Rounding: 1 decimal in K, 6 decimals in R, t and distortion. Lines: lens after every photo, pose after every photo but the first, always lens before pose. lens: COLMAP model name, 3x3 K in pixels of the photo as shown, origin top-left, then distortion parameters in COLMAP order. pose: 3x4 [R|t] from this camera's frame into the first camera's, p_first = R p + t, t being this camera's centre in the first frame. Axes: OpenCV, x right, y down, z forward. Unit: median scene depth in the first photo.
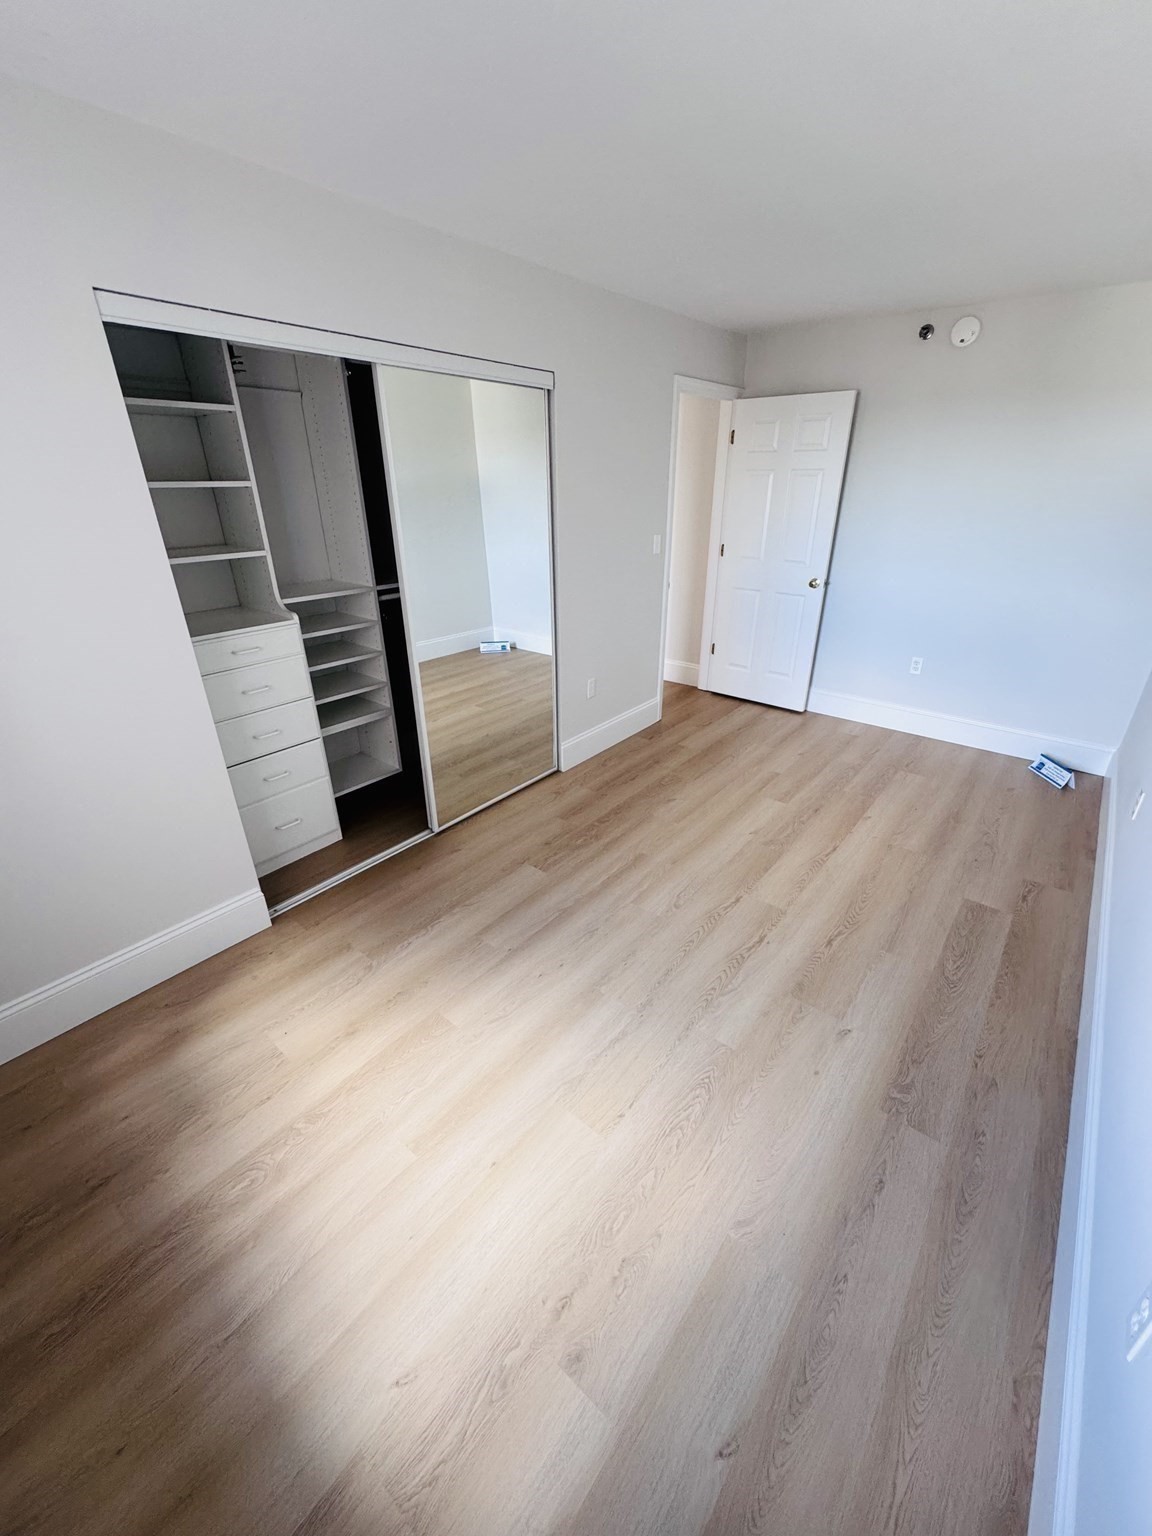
lens RADIAL K [[613.3, 0, 576.3], [0, 613.3, 771.6], [0, 0, 1]] dist [-0.009945, -0.000067]
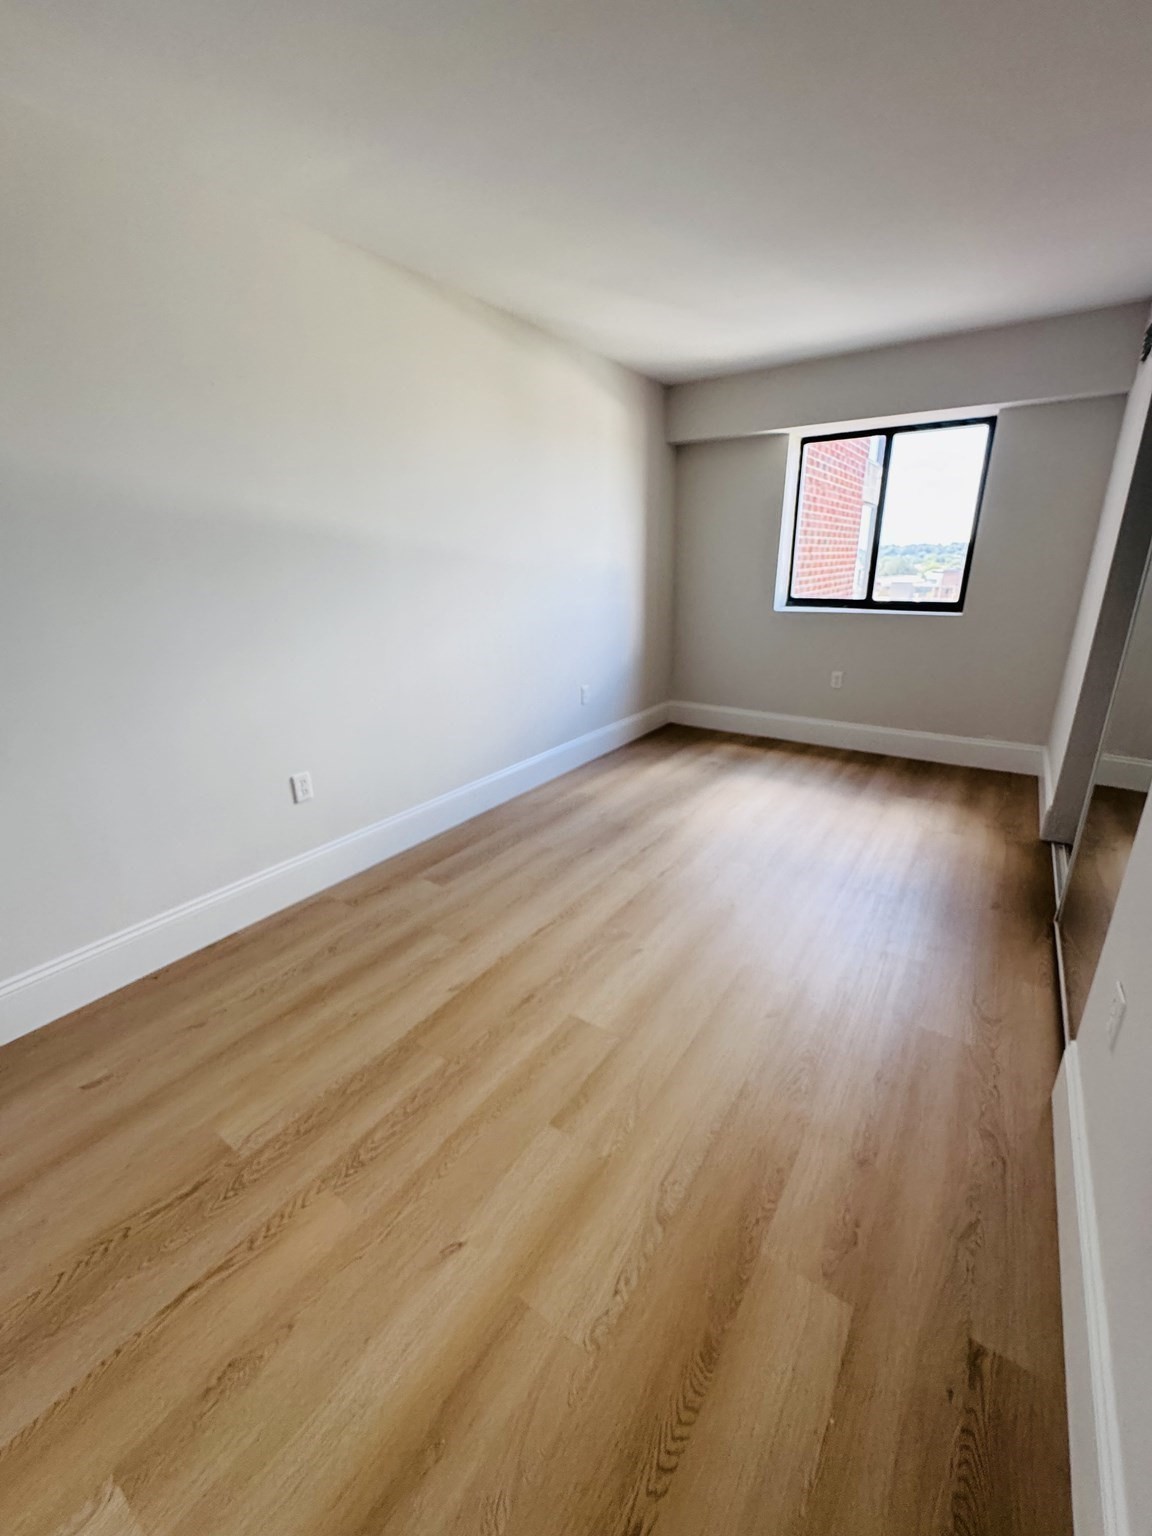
lens RADIAL K [[613.3, 0, 573.3], [0, 613.3, 765.9], [0, 0, 1]] dist [-0.009945, -0.000067]
pose [[-0.996389, 0.050360, -0.068361, 0.392239], [-0.011457, 0.718010, 0.695938, -0.538415], [0.084131, 0.694209, -0.714840, 1.324214]]
